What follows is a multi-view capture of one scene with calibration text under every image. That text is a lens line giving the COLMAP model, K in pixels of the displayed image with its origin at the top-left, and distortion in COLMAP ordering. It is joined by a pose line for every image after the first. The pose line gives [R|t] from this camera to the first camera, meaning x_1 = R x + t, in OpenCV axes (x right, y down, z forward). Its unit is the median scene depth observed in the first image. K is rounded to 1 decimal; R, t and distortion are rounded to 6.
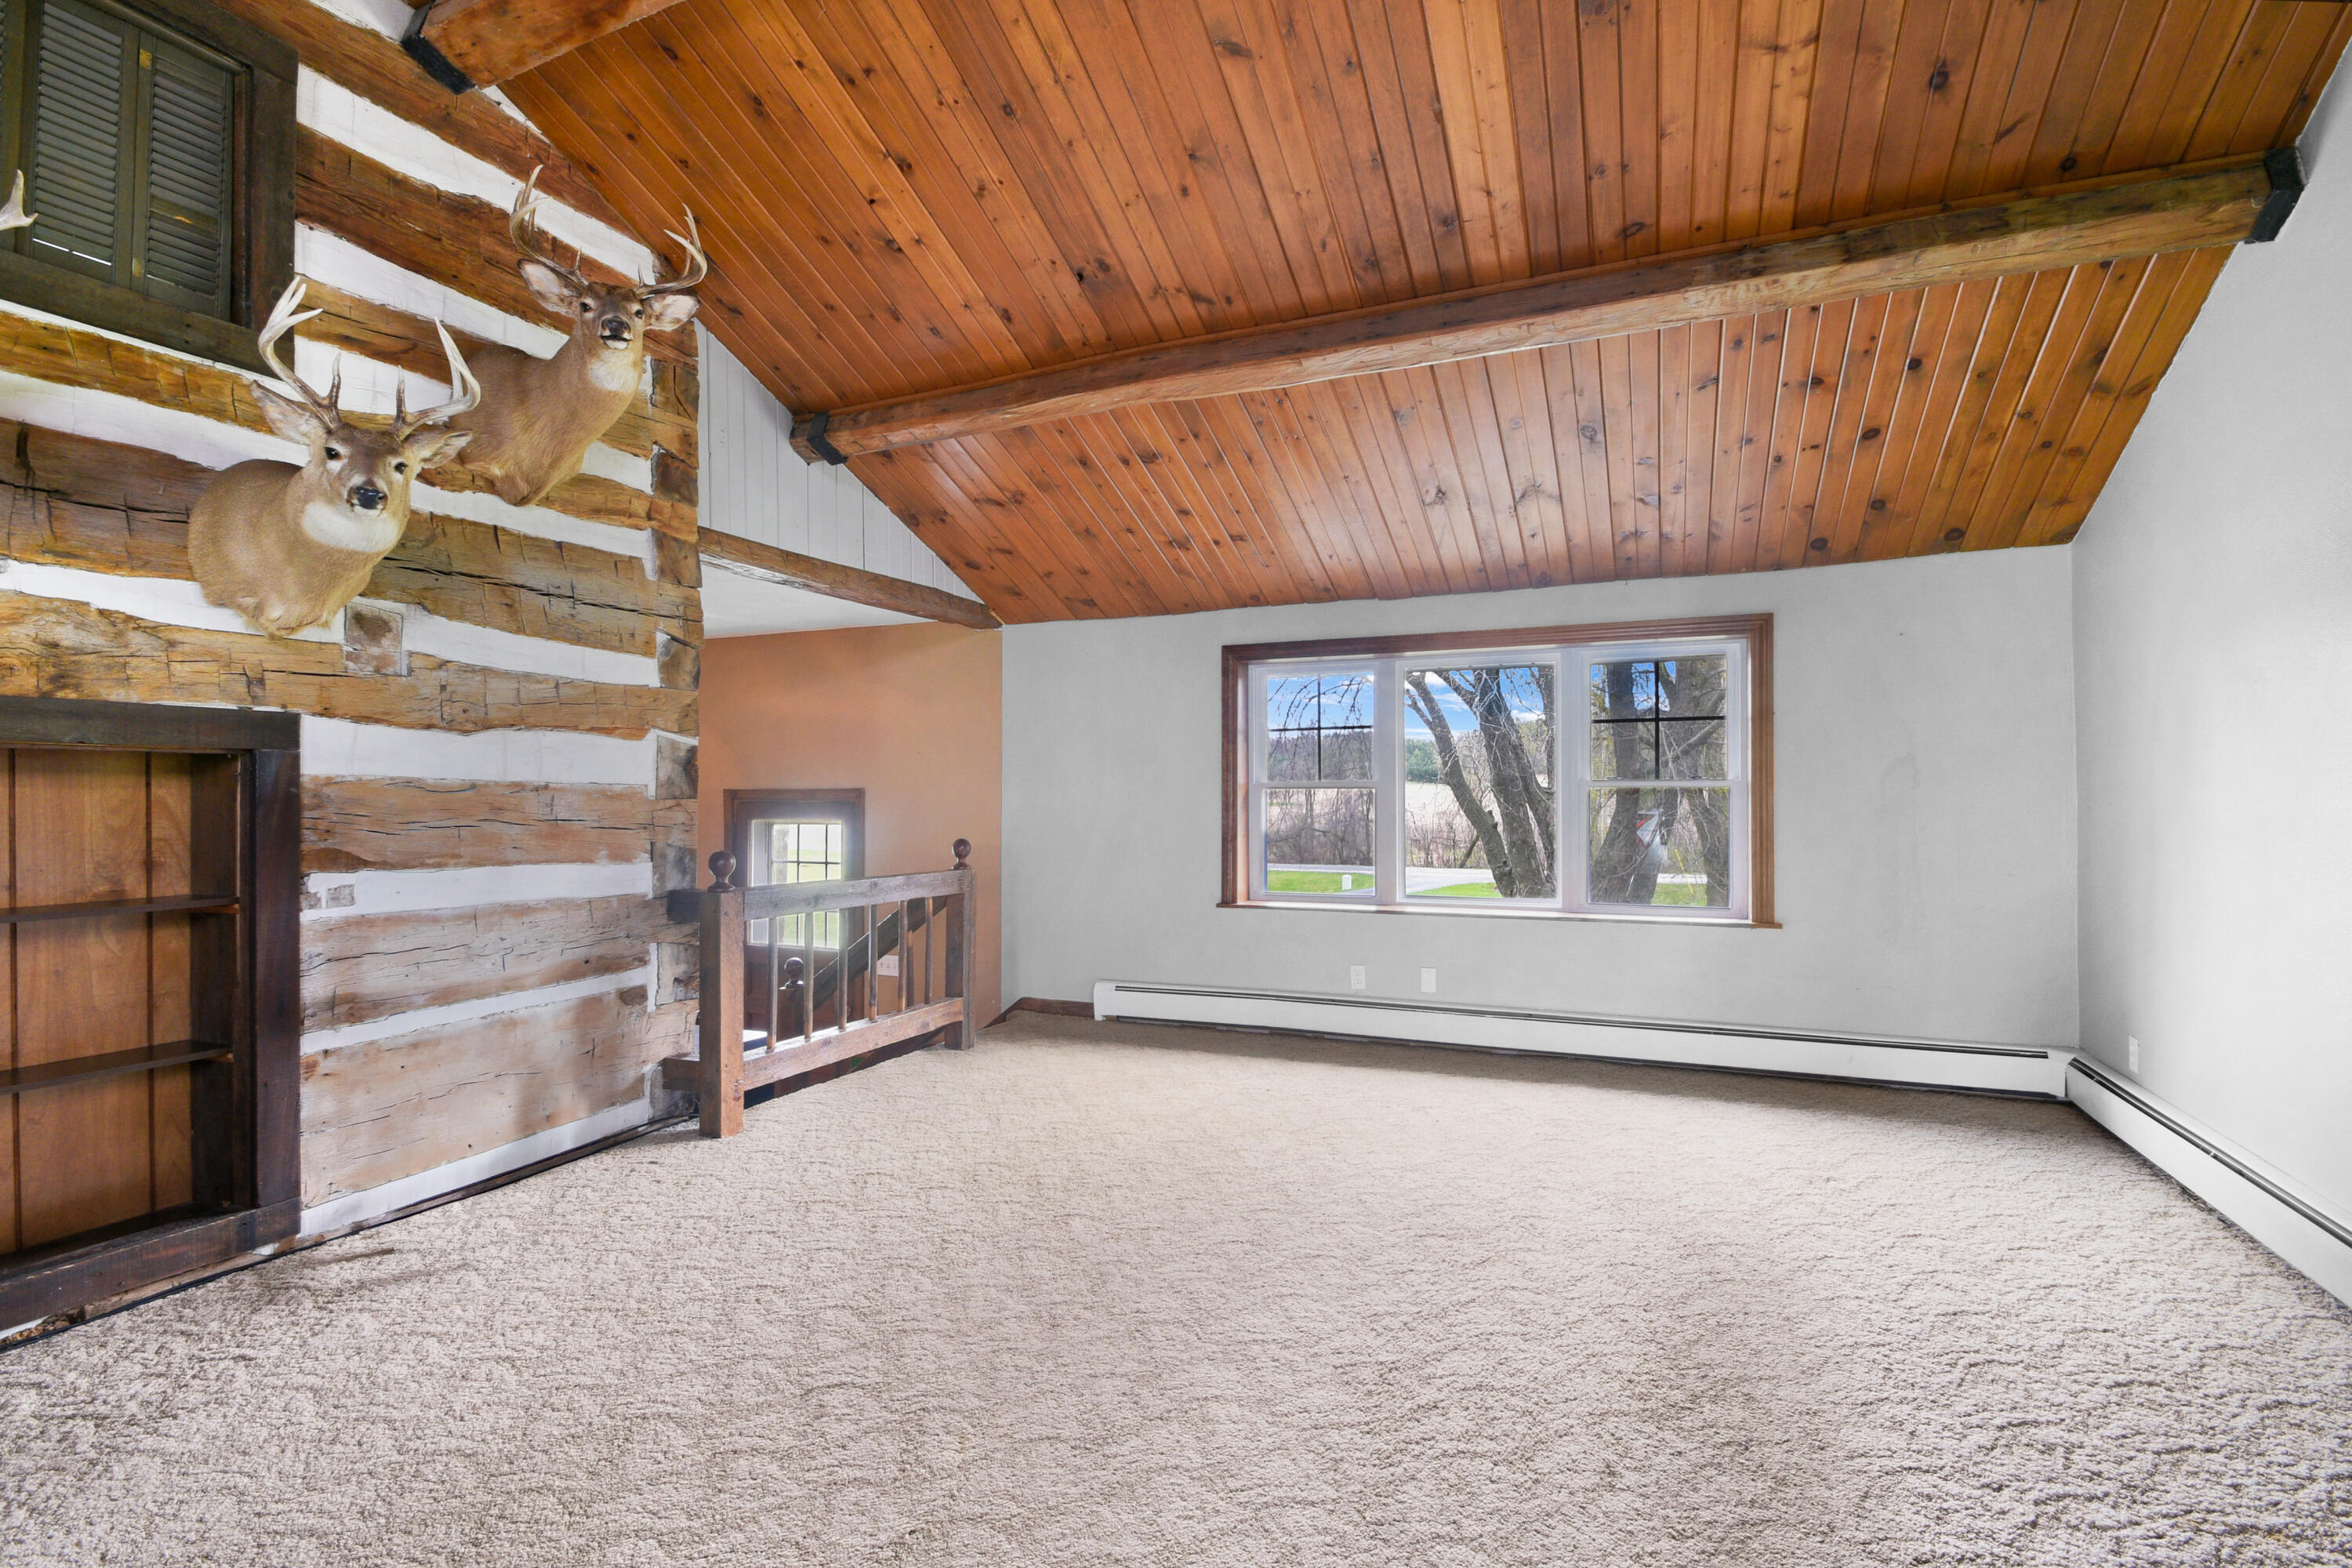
lens RADIAL K [[1067.9, 0, 1176.0], [0, 1067.9, 784.0], [0, 0, 1]] dist [0.001758, -0.015551]
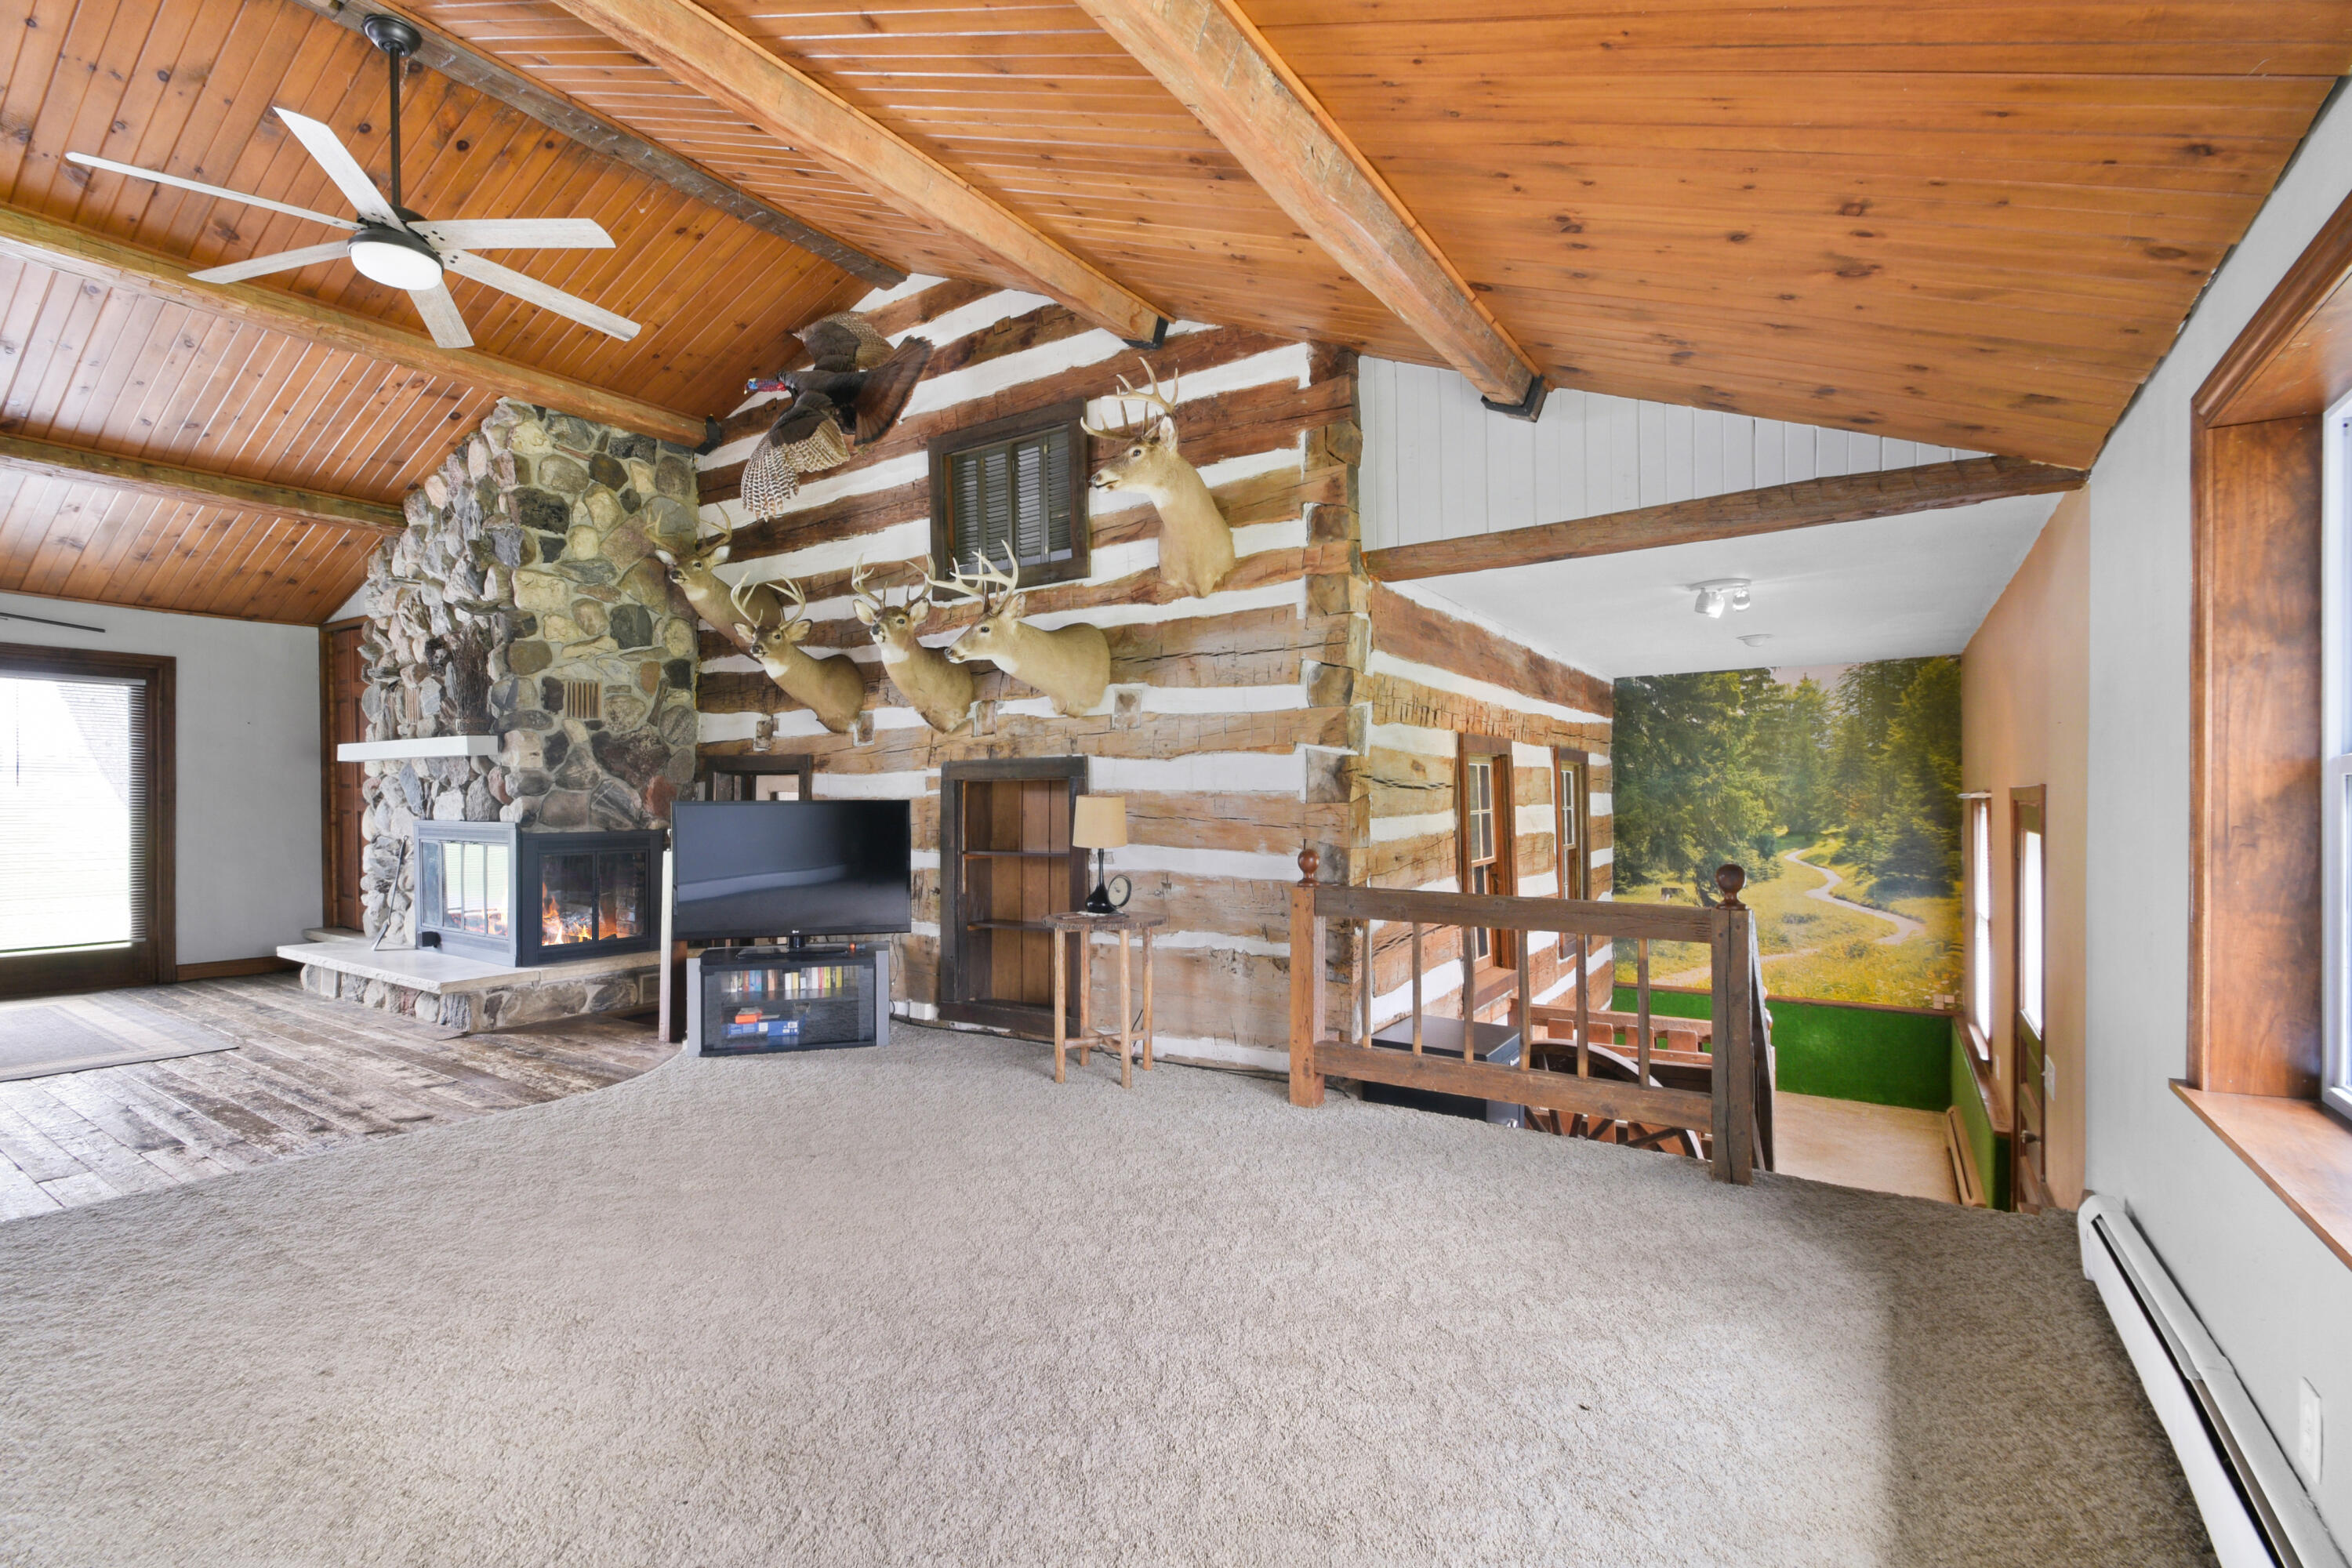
lens RADIAL K [[1067.9, 0, 1176.0], [0, 1067.9, 784.0], [0, 0, 1]] dist [0.001758, -0.015551]
pose [[-0.168205, -0.015781, -0.985626, 0.718621], [0.013515, 0.999741, -0.018313, 0.013215], [0.985659, -0.016401, -0.167948, 1.080555]]
